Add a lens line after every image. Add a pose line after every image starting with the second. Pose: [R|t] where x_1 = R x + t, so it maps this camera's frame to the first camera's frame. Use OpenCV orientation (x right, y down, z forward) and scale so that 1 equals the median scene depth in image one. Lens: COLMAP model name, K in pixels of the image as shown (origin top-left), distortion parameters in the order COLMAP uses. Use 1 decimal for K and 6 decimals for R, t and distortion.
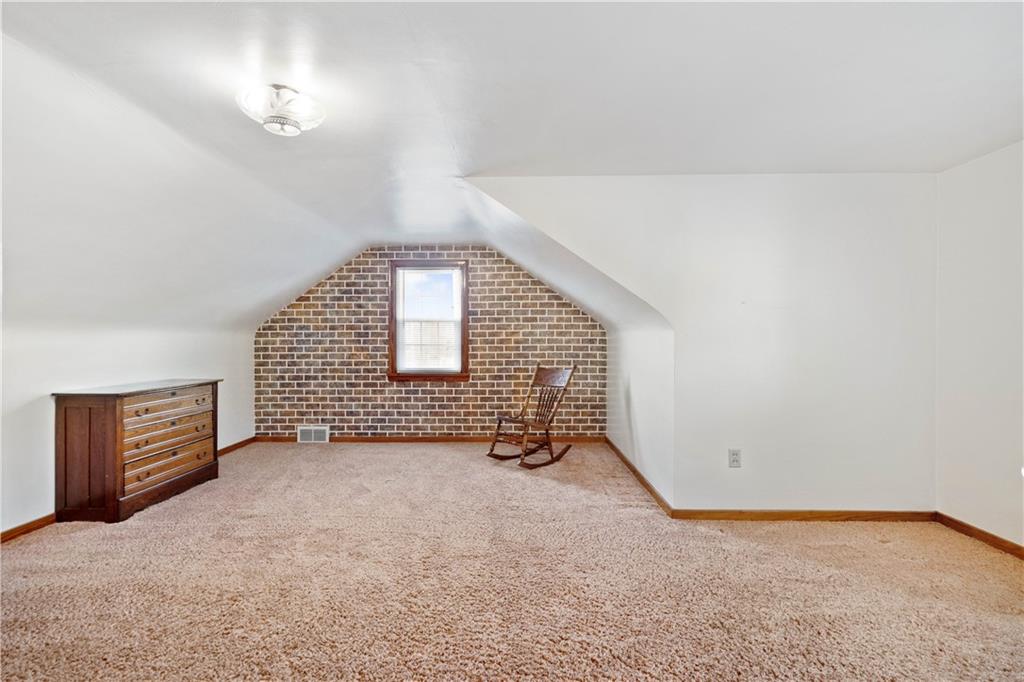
lens RADIAL K [[466.3, 0, 511.0], [0, 466.3, 337.6], [0, 0, 1]] dist [-0.003732, 0.005364]
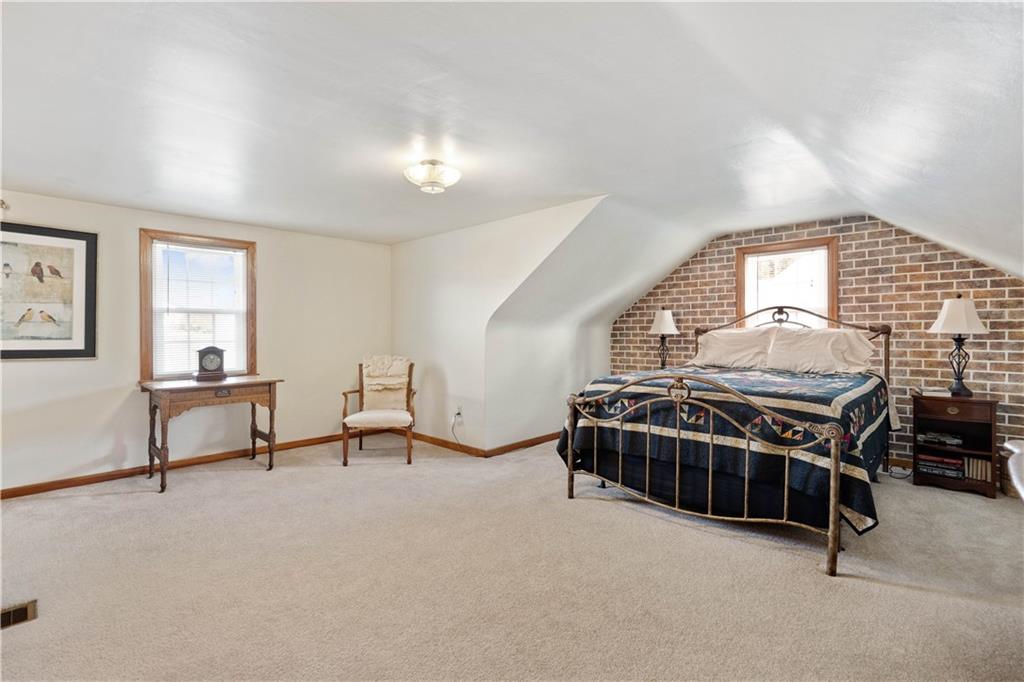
lens RADIAL K [[466.1, 0, 512.0], [0, 466.1, 341.0], [0, 0, 1]] dist [-0.001227, -0.000085]
pose [[0.734982, 0.013603, -0.677950, 0.045804], [0.000721, 0.999783, 0.020842, 0.001259], [0.678086, -0.015807, 0.734812, 0.002354]]
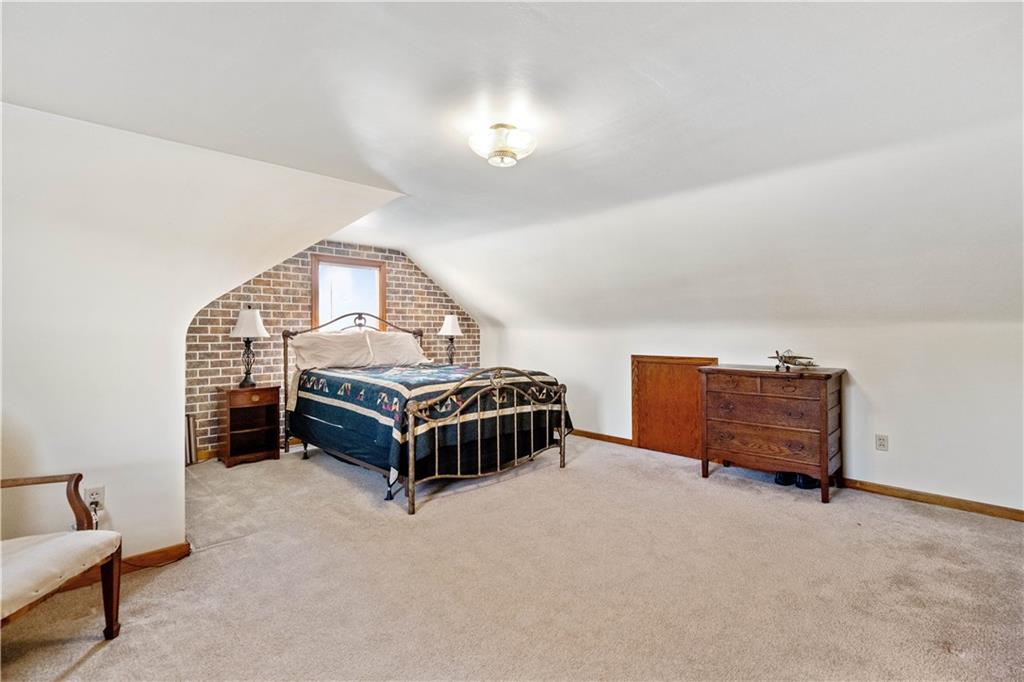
lens RADIAL K [[466.1, 0, 512.0], [0, 466.1, 341.0], [0, 0, 1]] dist [-0.001227, -0.000085]
pose [[0.715420, -0.010163, 0.698620, -0.658307], [0.000431, 0.999900, 0.014105, 0.002572], [-0.698694, -0.009789, 0.715354, 0.014535]]
